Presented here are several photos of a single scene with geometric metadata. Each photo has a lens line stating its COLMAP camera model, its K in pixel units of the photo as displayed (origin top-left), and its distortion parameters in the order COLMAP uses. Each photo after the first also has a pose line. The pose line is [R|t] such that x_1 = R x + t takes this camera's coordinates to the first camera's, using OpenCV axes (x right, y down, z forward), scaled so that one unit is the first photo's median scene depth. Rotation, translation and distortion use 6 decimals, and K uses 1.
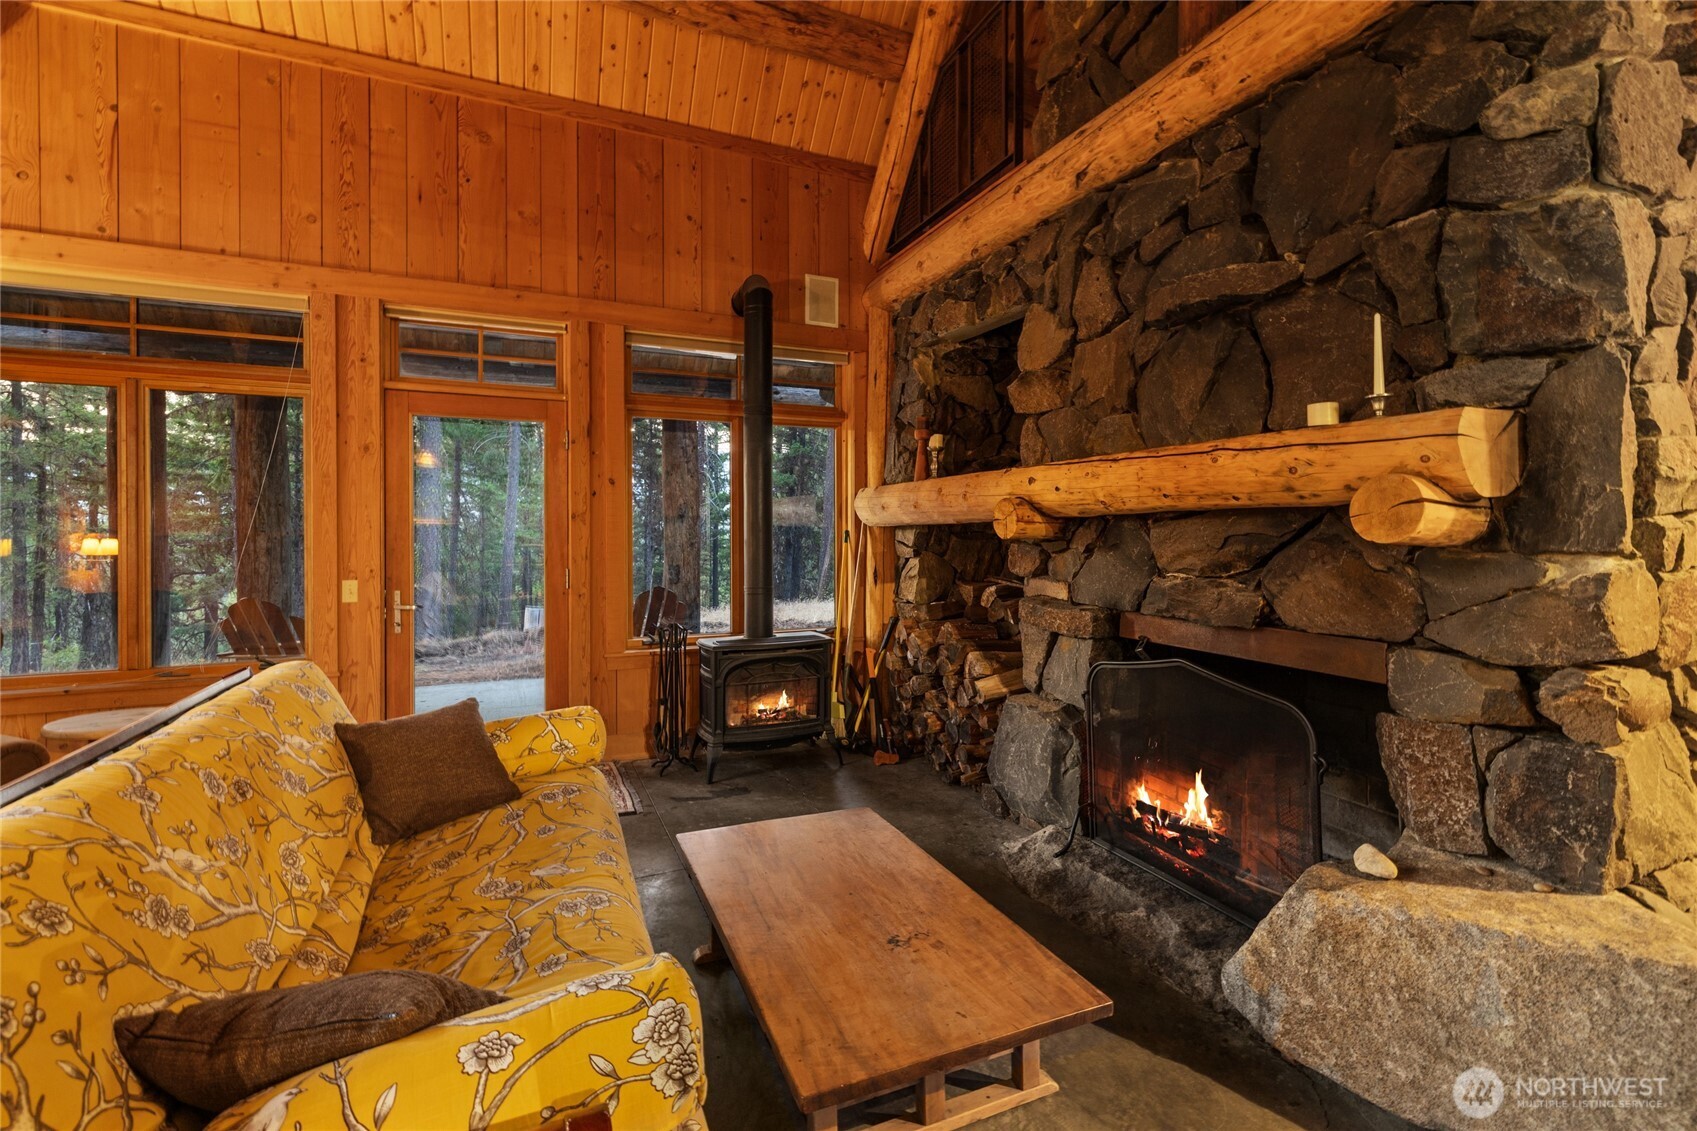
lens RADIAL K [[752.7, 0, 861.4], [0, 752.7, 536.0], [0, 0, 1]] dist [-0.014005, 0.005329]
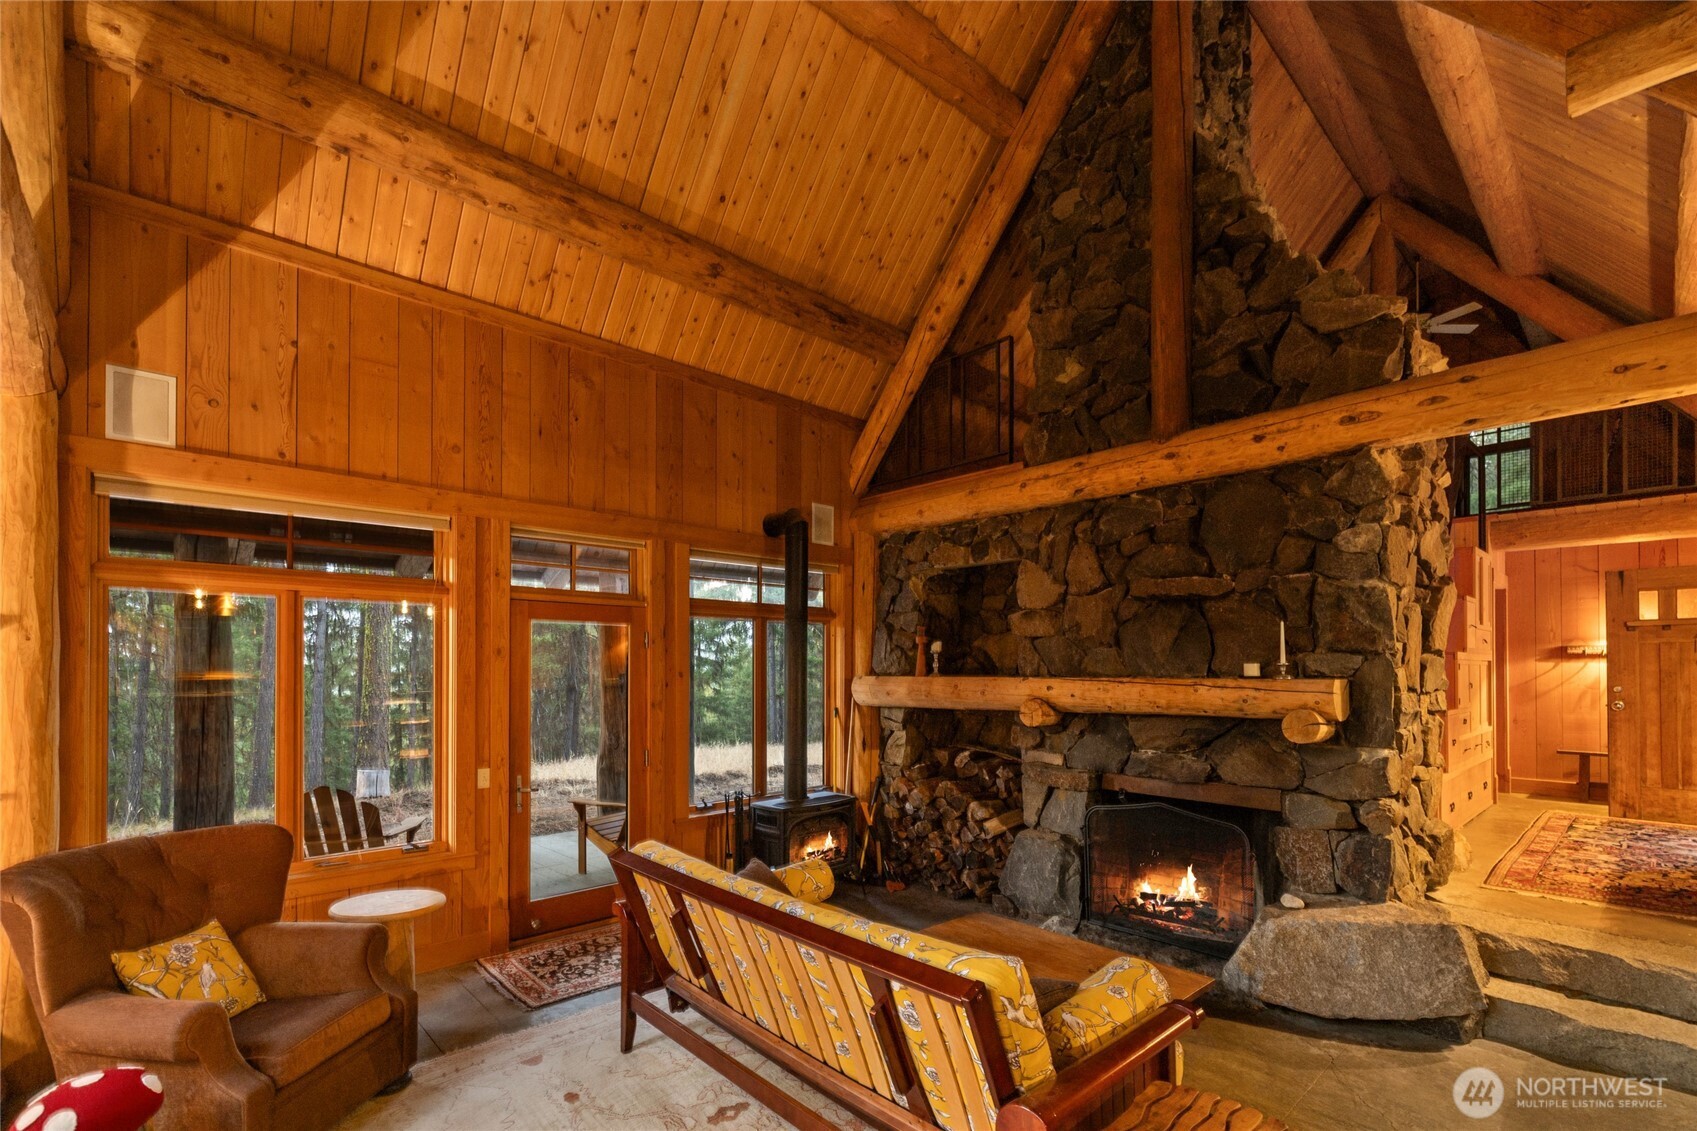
lens RADIAL K [[752.7, 0, 858.8], [0, 752.7, 663.2], [0, 0, 1]] dist [-0.014005, 0.005329]
pose [[0.948668, 0.006293, 0.316210, -0.518792], [-0.001223, 0.999868, -0.016229, -0.082649], [-0.316270, 0.015009, 0.948551, -0.267923]]
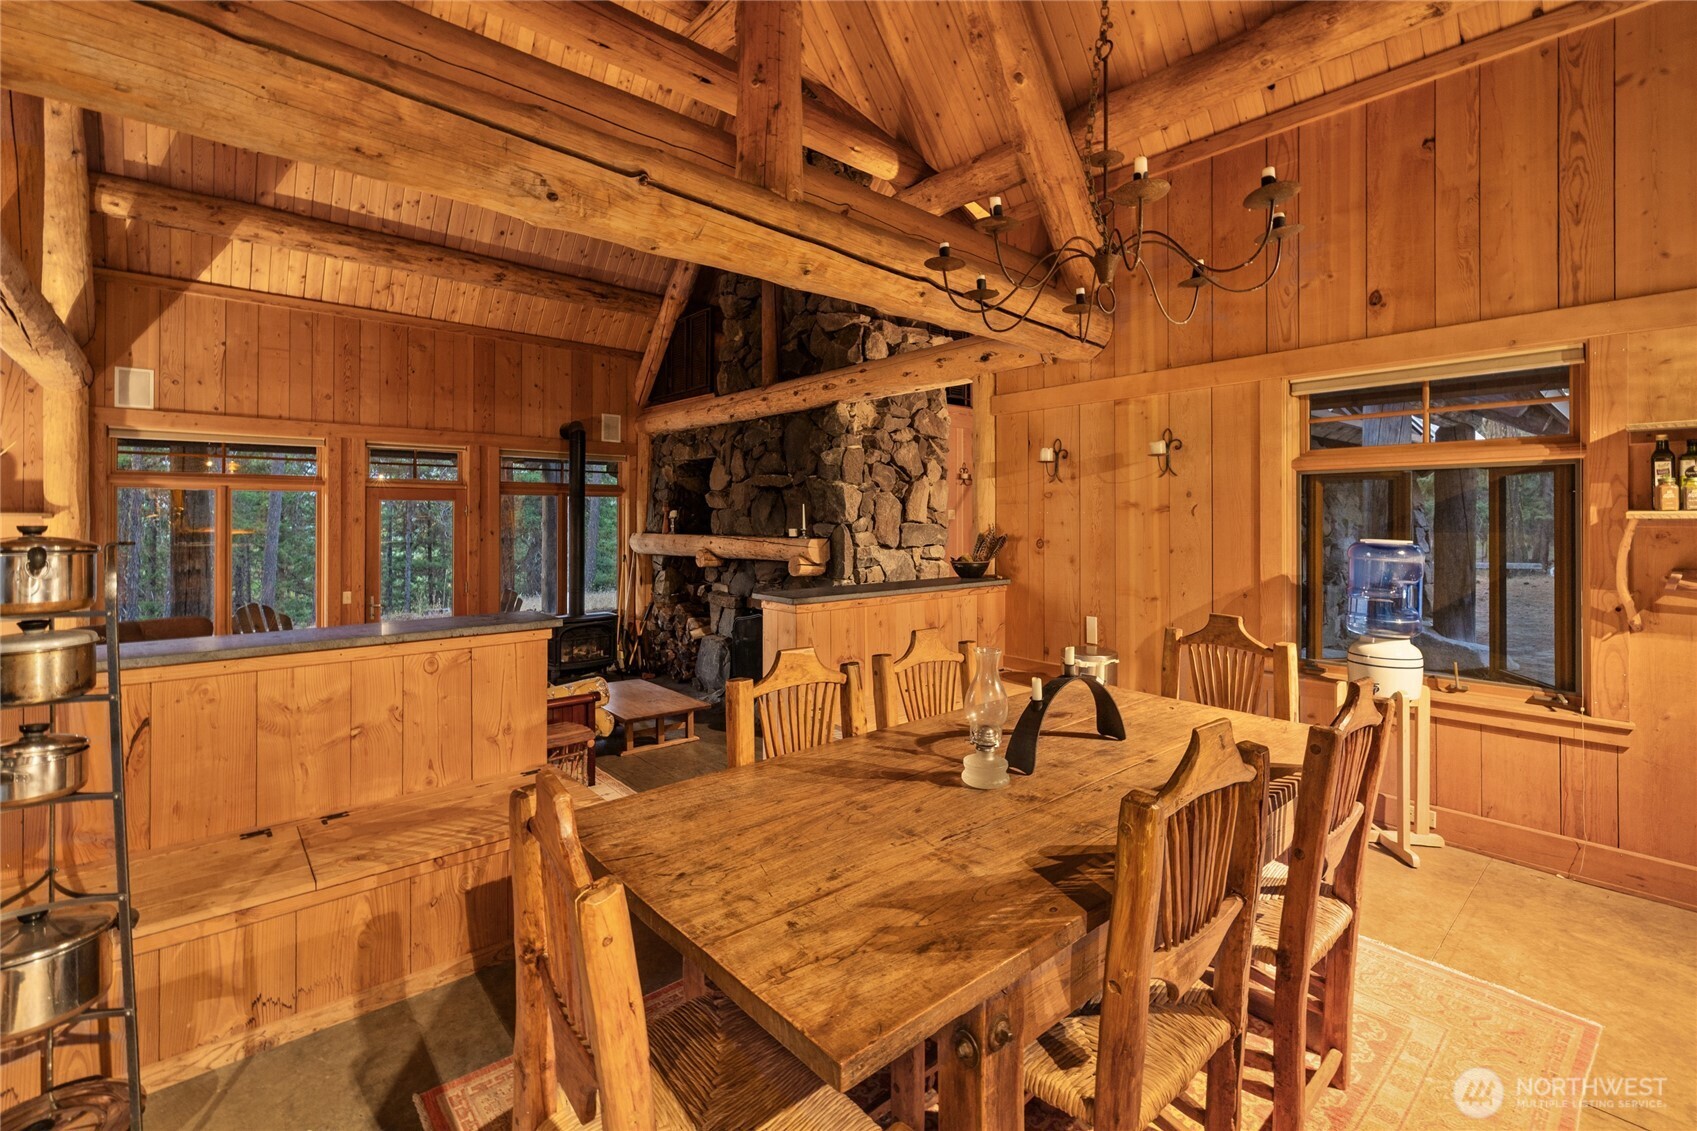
lens RADIAL K [[752.7, 0, 862.8], [0, 752.7, 513.6], [0, 0, 1]] dist [-0.014005, 0.005329]
pose [[0.952130, 0.005553, 0.305643, -0.036751], [-0.001147, 0.999893, -0.014592, -0.110010], [-0.305691, 0.013543, 0.952034, -1.183917]]
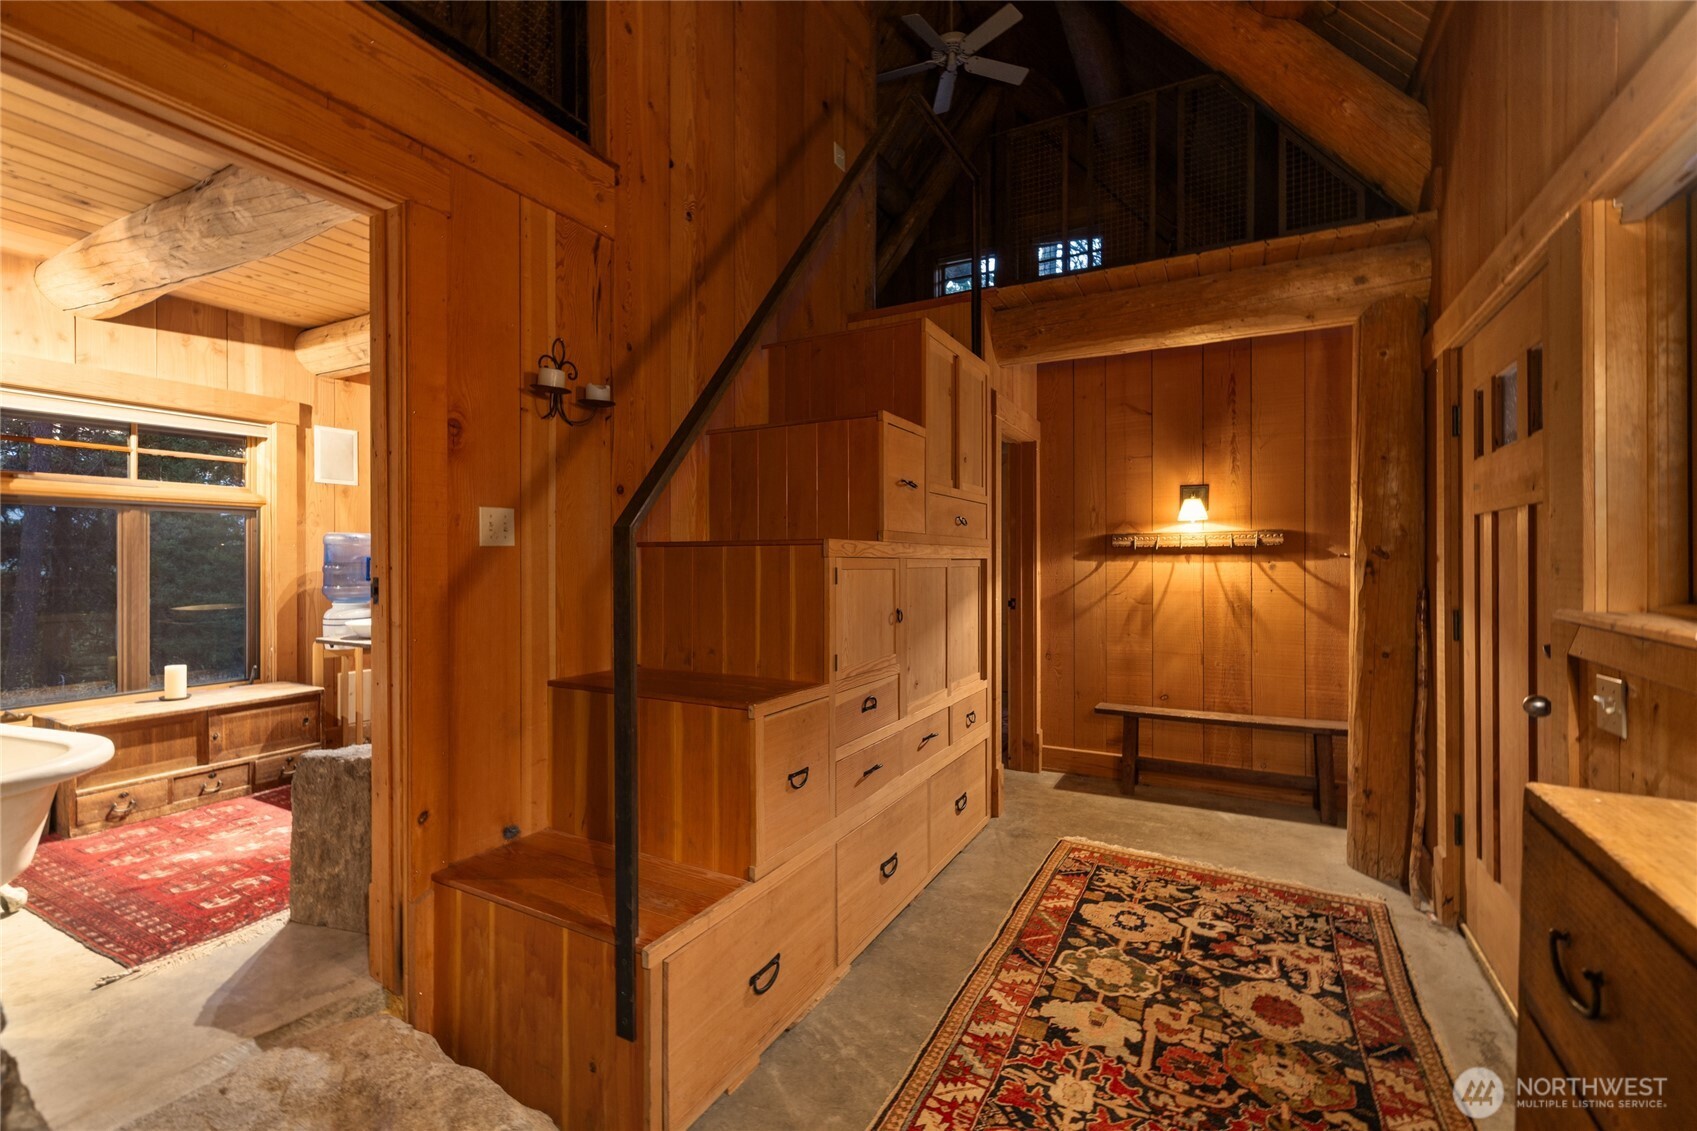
lens RADIAL K [[752.7, 0, 848.0], [0, 752.7, 563.7], [0, 0, 1]] dist [-0.014005, 0.005329]
pose [[0.786064, -0.001248, 0.618144, 0.870149], [0.002978, 0.999994, -0.001769, -0.115818], [-0.618138, 0.003232, 0.786063, 0.354219]]
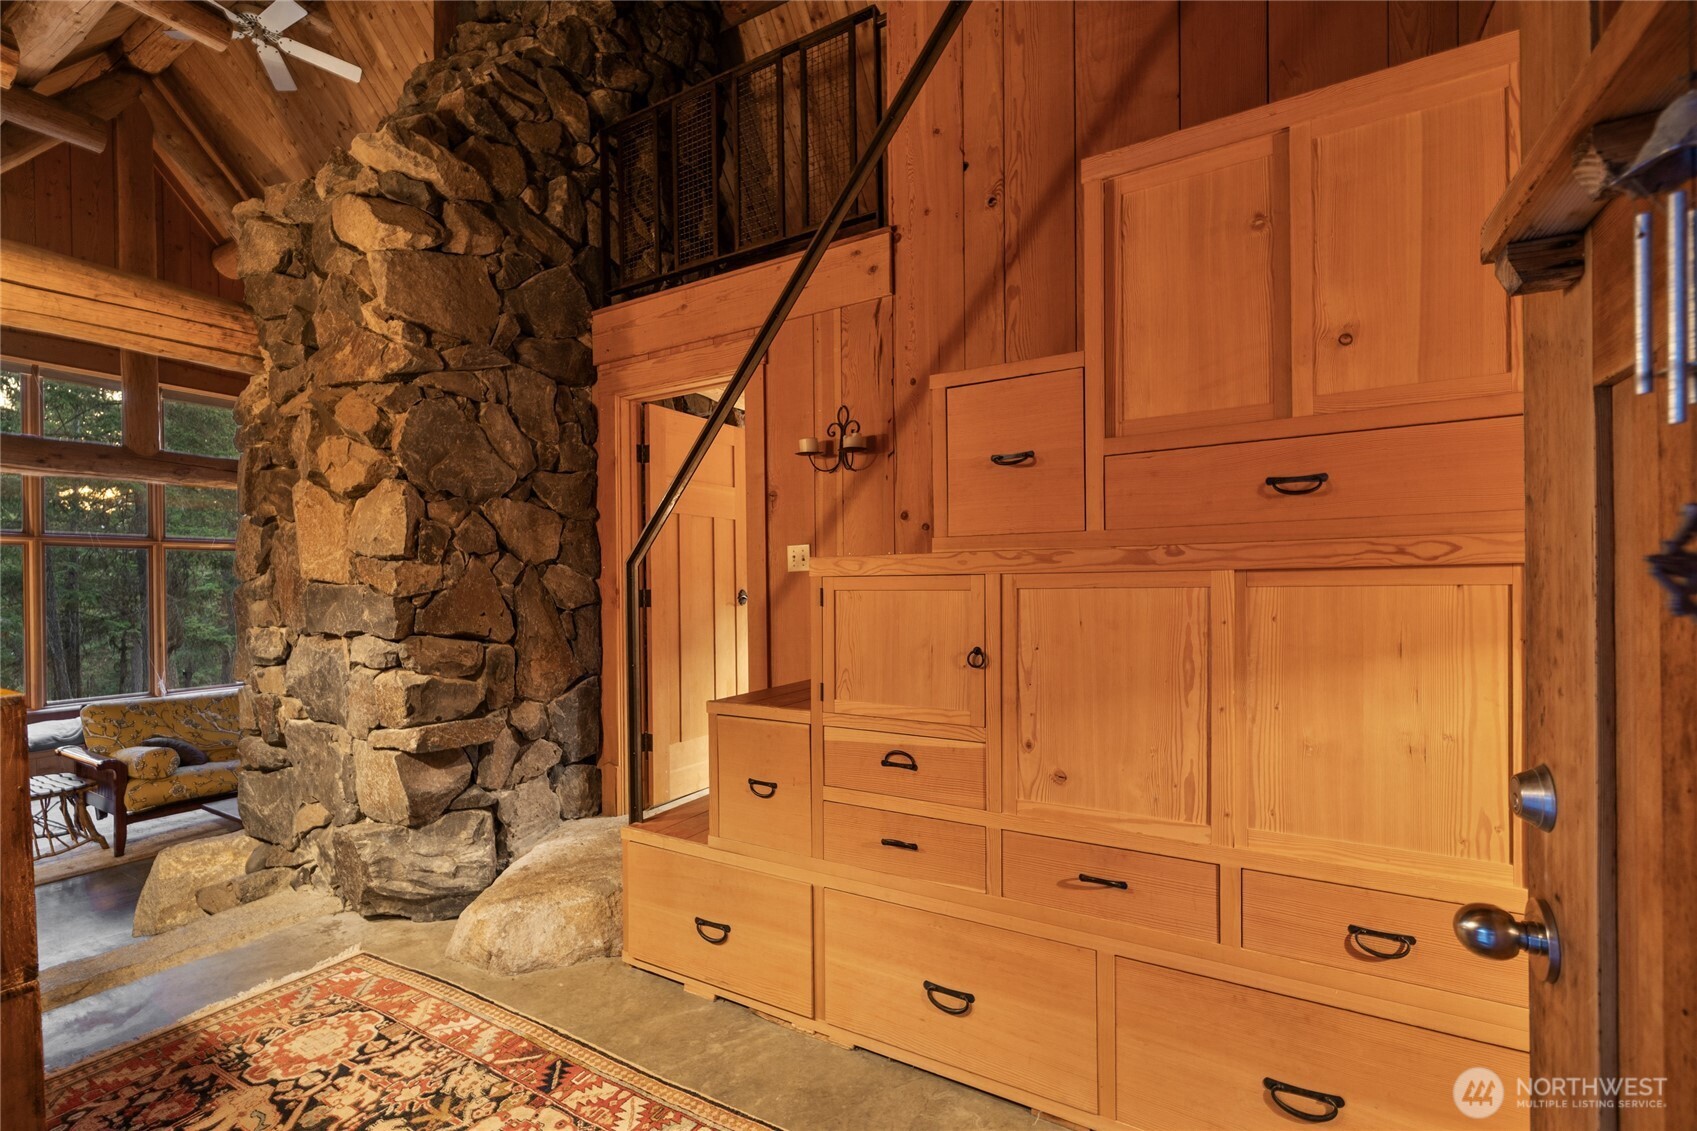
lens RADIAL K [[752.7, 0, 820.3], [0, 752.7, 586.6], [0, 0, 1]] dist [-0.014005, 0.005329]
pose [[0.556254, -0.002340, -0.831009, 1.802867], [0.006737, 0.999976, 0.001694, -0.115499], [0.830985, -0.006541, 0.556256, 0.549799]]
